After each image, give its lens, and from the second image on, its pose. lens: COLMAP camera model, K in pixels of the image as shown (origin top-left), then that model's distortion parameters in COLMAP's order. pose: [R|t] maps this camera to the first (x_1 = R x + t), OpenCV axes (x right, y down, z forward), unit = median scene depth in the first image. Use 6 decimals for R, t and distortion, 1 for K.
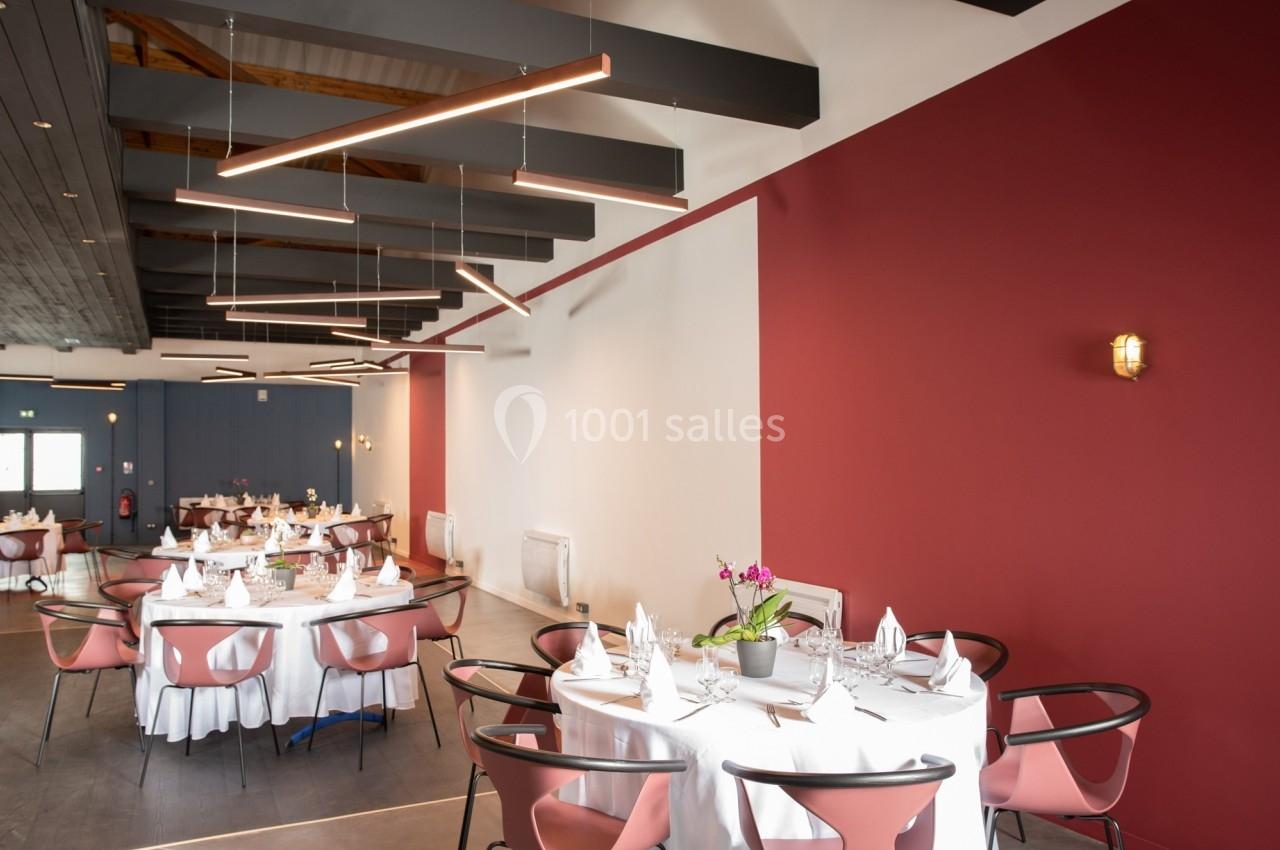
lens RADIAL K [[941.0, 0, 640.0], [0, 941.0, 425.0], [0, 0, 1]] dist [-0.004662, -0.002952]
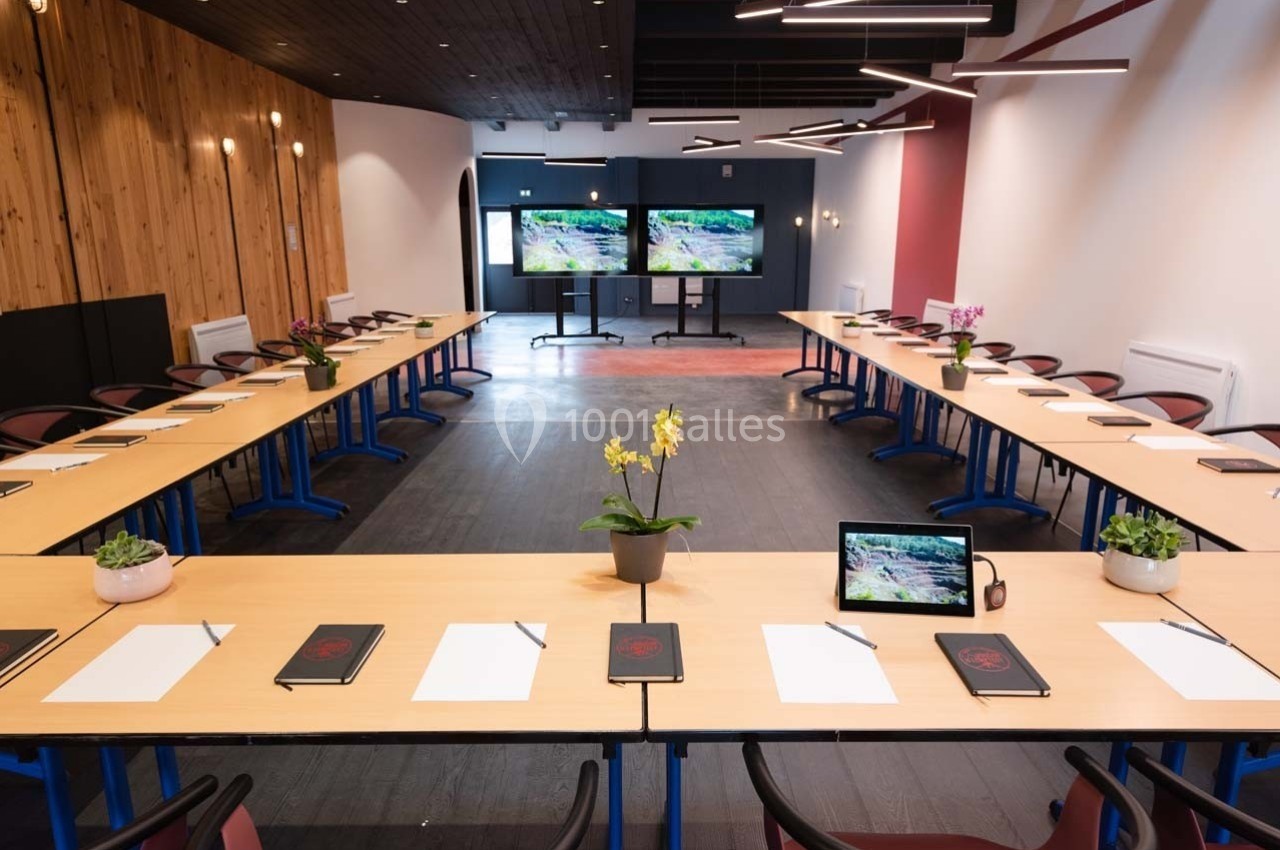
lens RADIAL K [[817.9, 0, 640.0], [0, 817.9, 425.0], [0, 0, 1]] dist [0.030645, -0.019099]
pose [[0.903552, 0.101211, -0.416354, -0.131834], [0.011207, 0.965788, 0.259091, 0.003051], [0.428333, -0.238768, 0.871505, 0.196504]]
